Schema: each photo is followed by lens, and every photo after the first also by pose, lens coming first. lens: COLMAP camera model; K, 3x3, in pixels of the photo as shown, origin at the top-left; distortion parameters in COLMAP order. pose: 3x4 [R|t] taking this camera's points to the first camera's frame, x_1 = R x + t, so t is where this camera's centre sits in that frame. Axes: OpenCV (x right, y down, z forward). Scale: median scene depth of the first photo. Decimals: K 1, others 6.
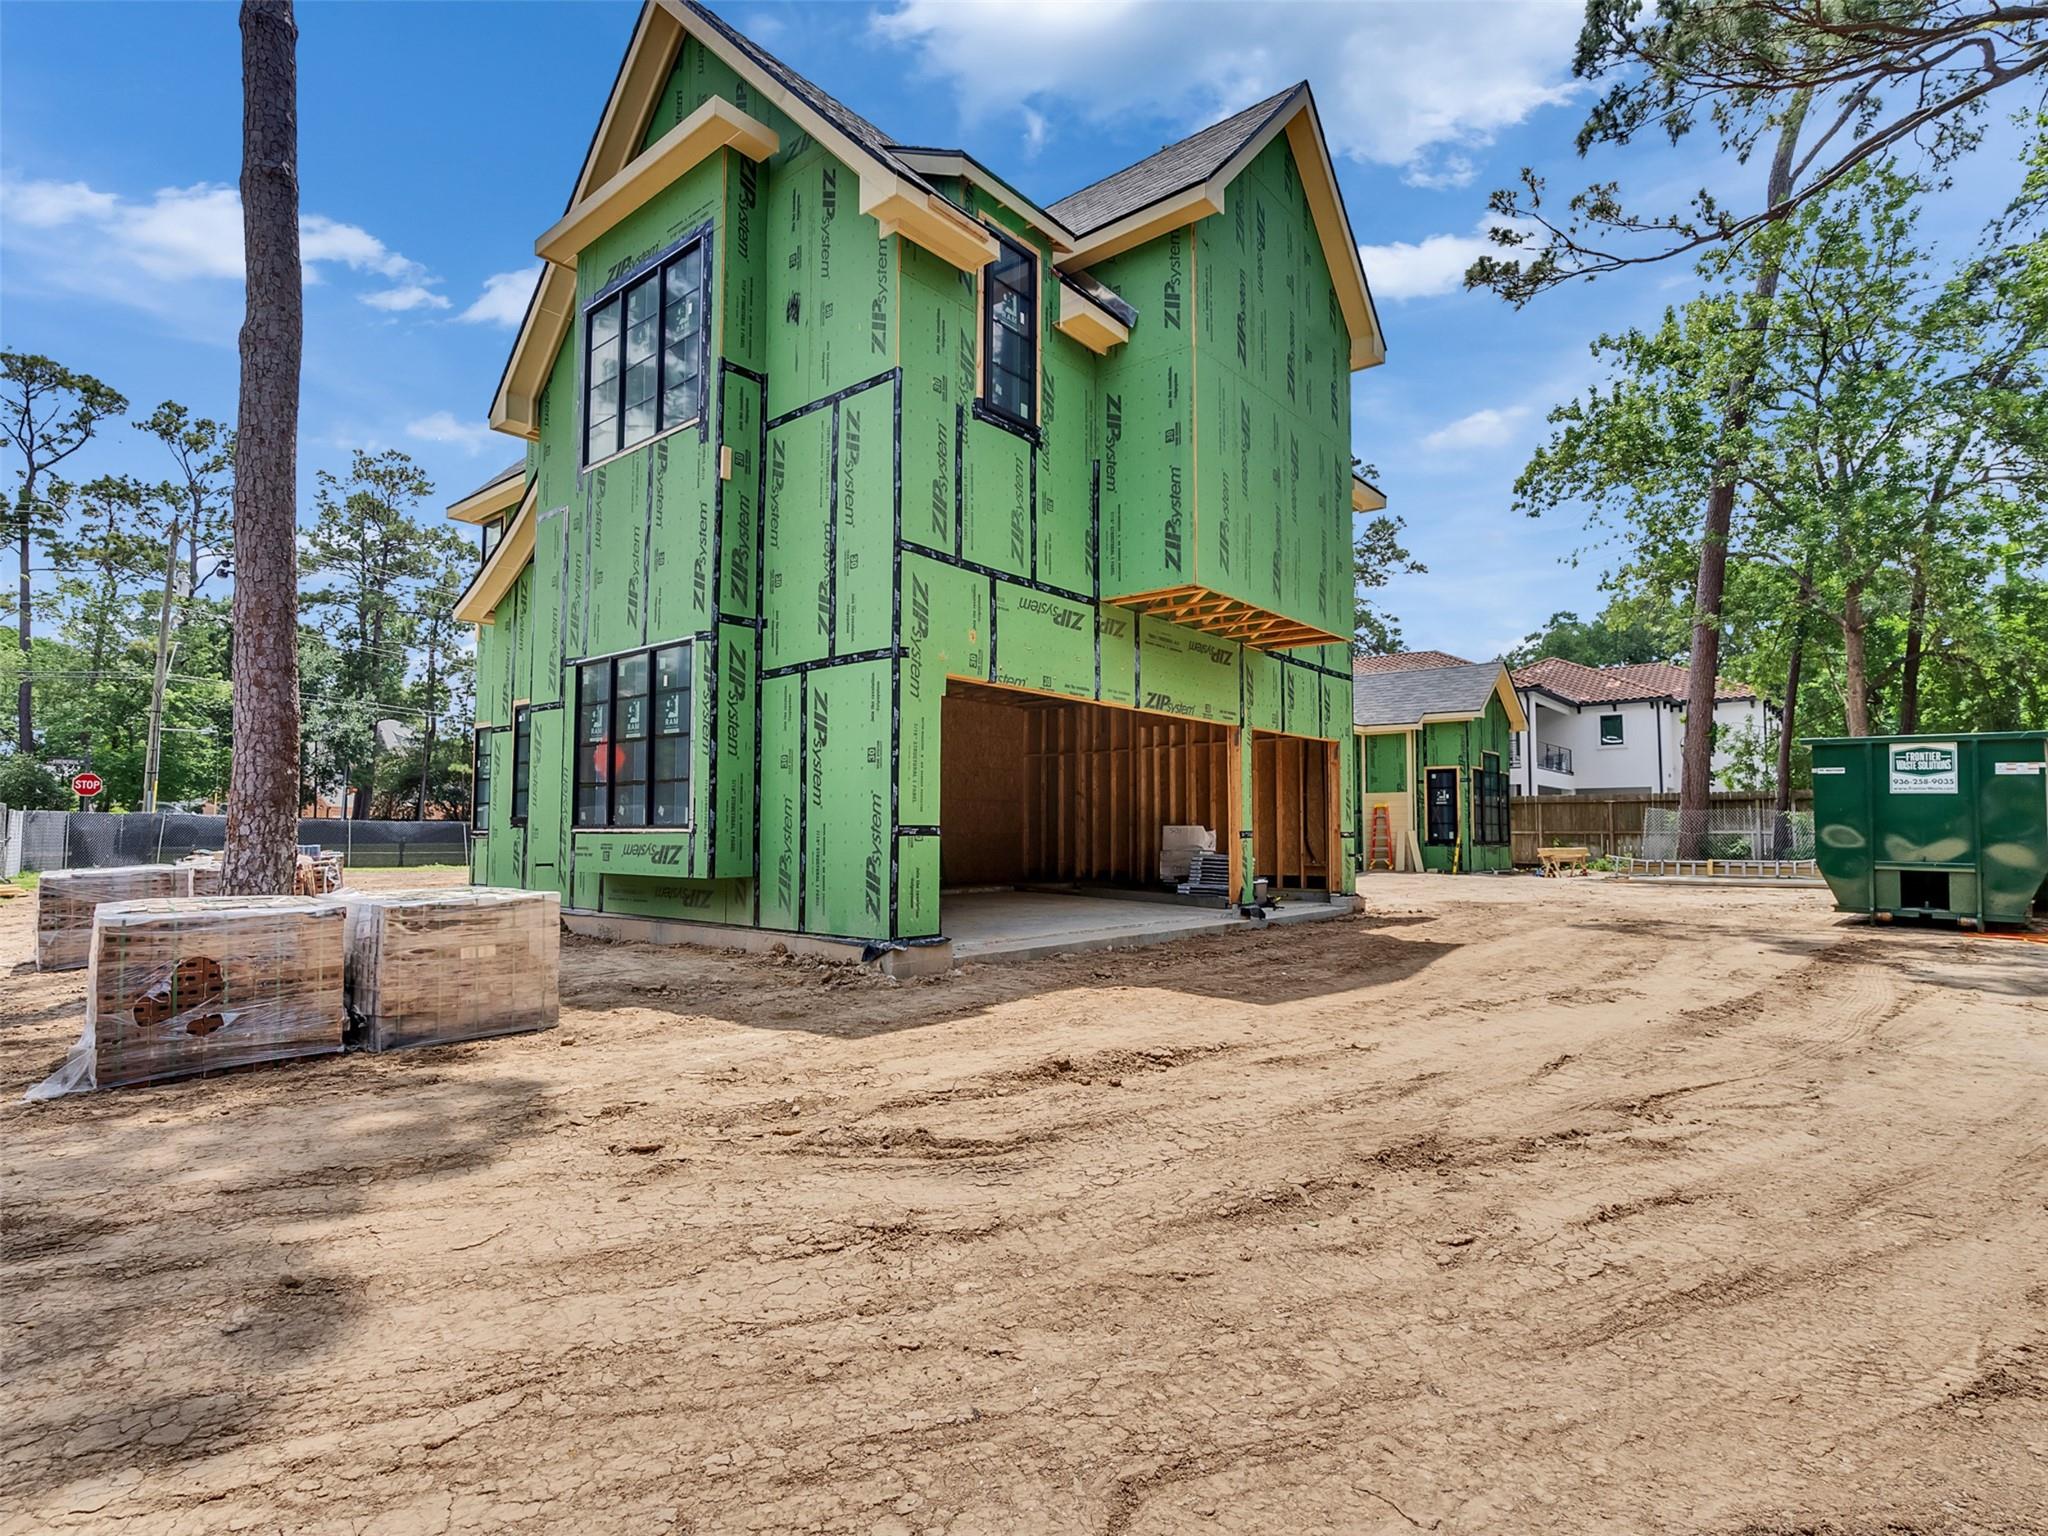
lens RADIAL K [[1053.7, 0, 1024.0], [0, 1053.7, 768.0], [0, 0, 1]] dist [-0.000553, -0.000292]
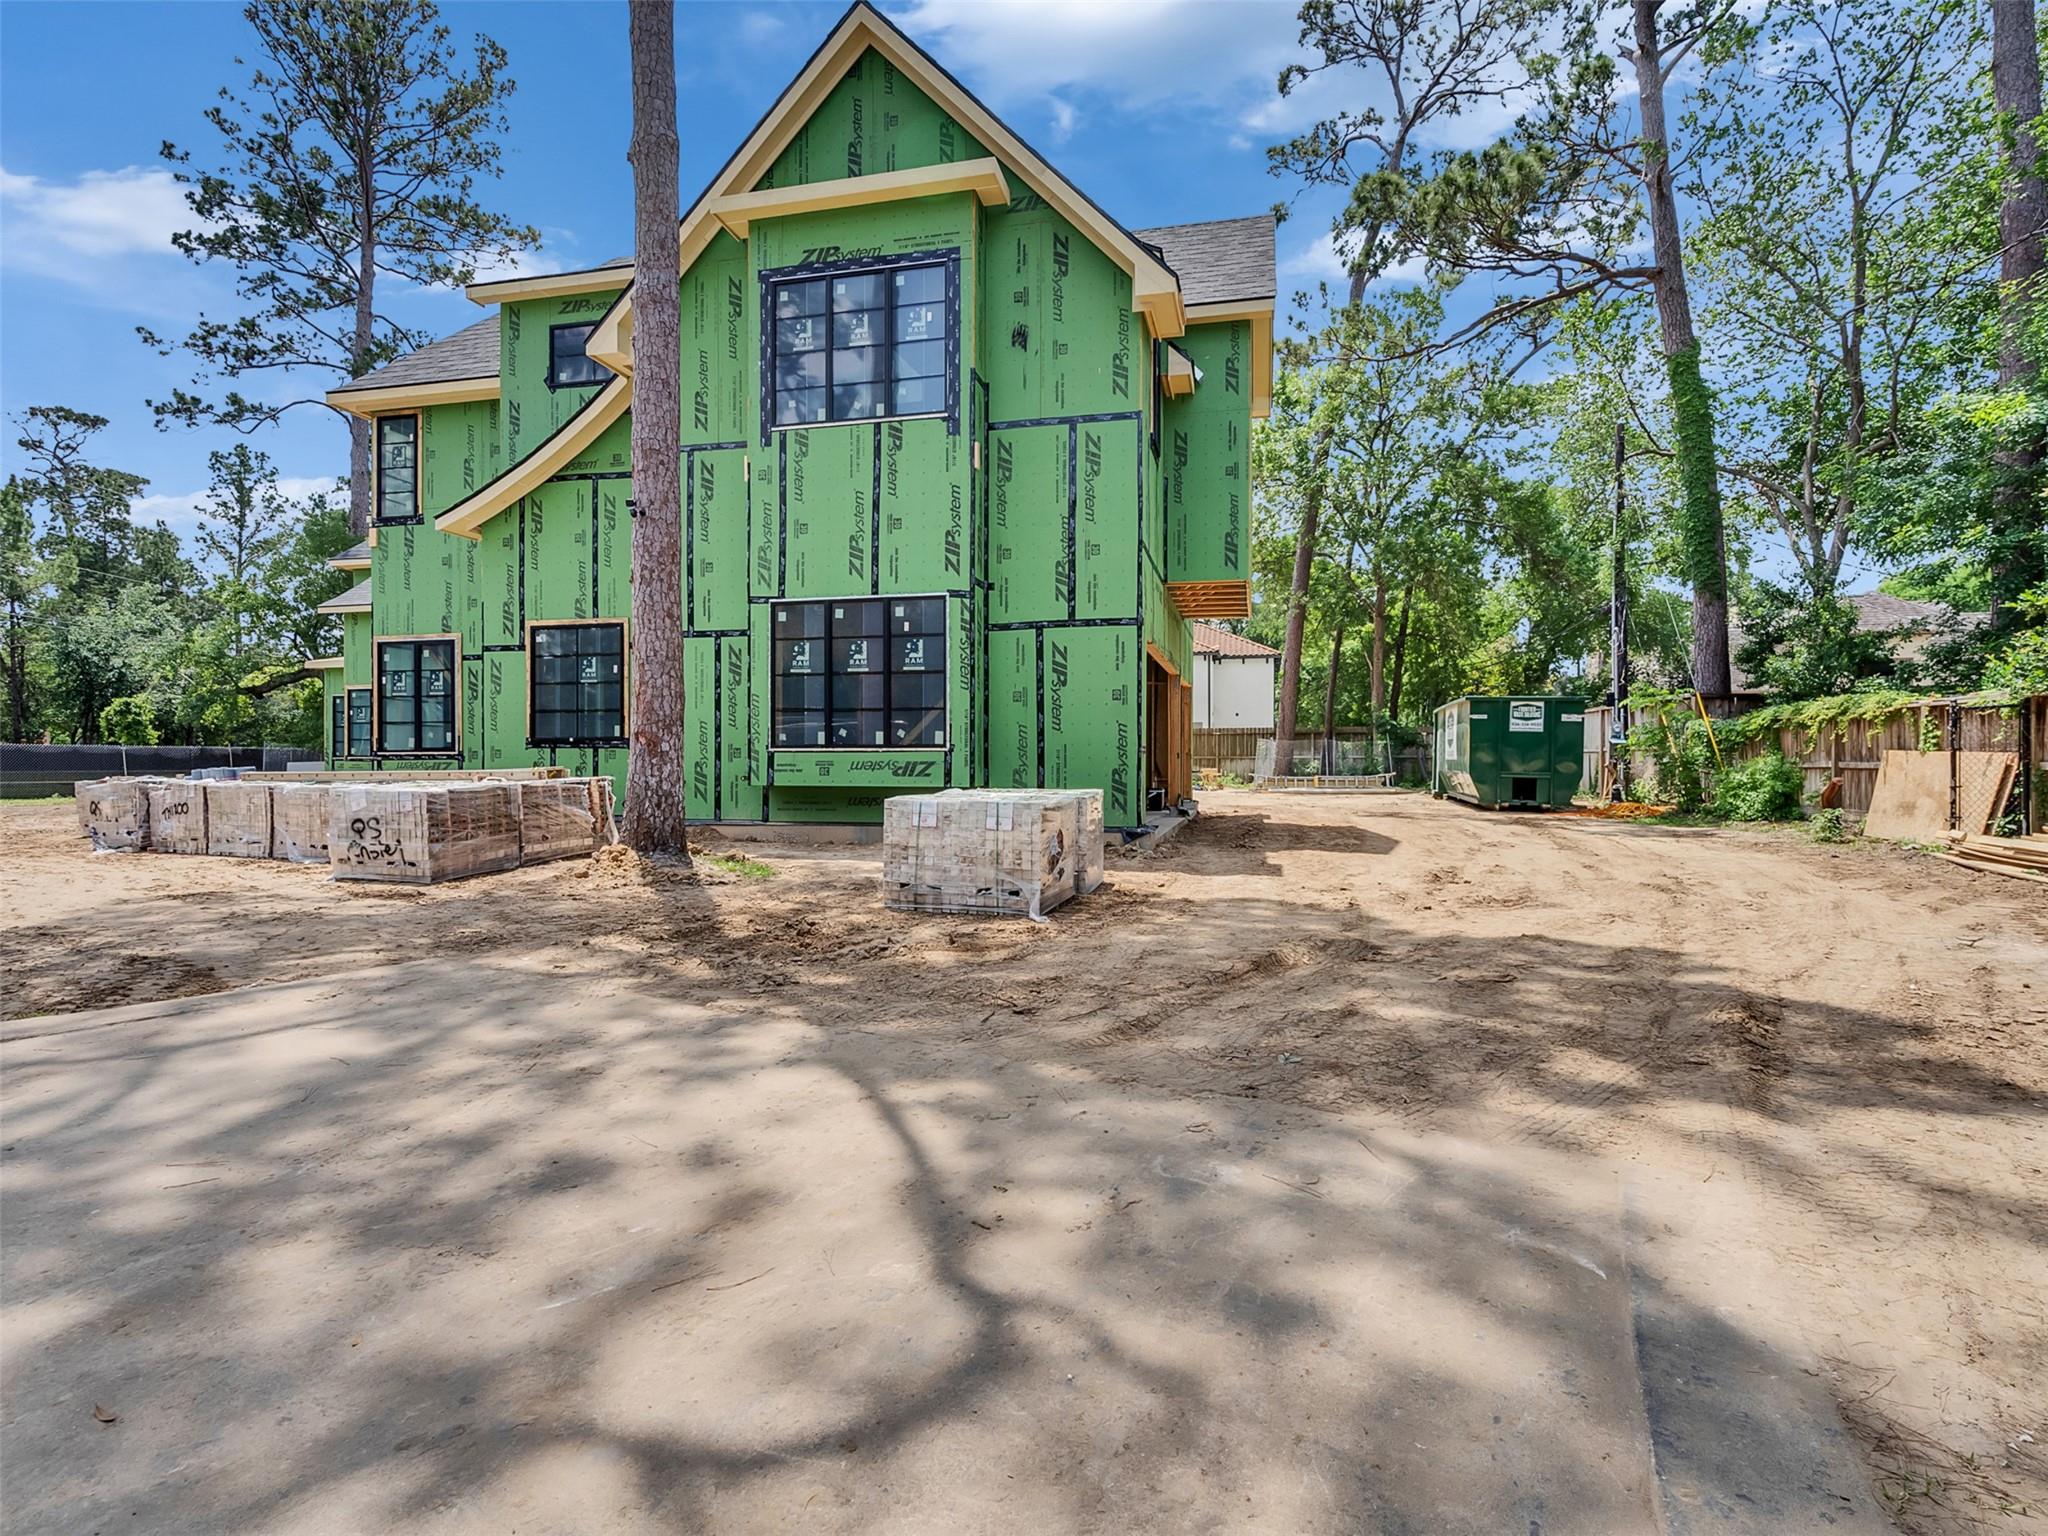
lens RADIAL K [[1053.7, 0, 1024.0], [0, 1053.7, 768.0], [0, 0, 1]] dist [-0.000553, -0.000292]
pose [[0.888047, -0.003796, 0.459737, -0.812437], [-0.027216, 0.997778, 0.060808, 0.002476], [-0.458947, -0.066513, 0.885971, -0.158064]]
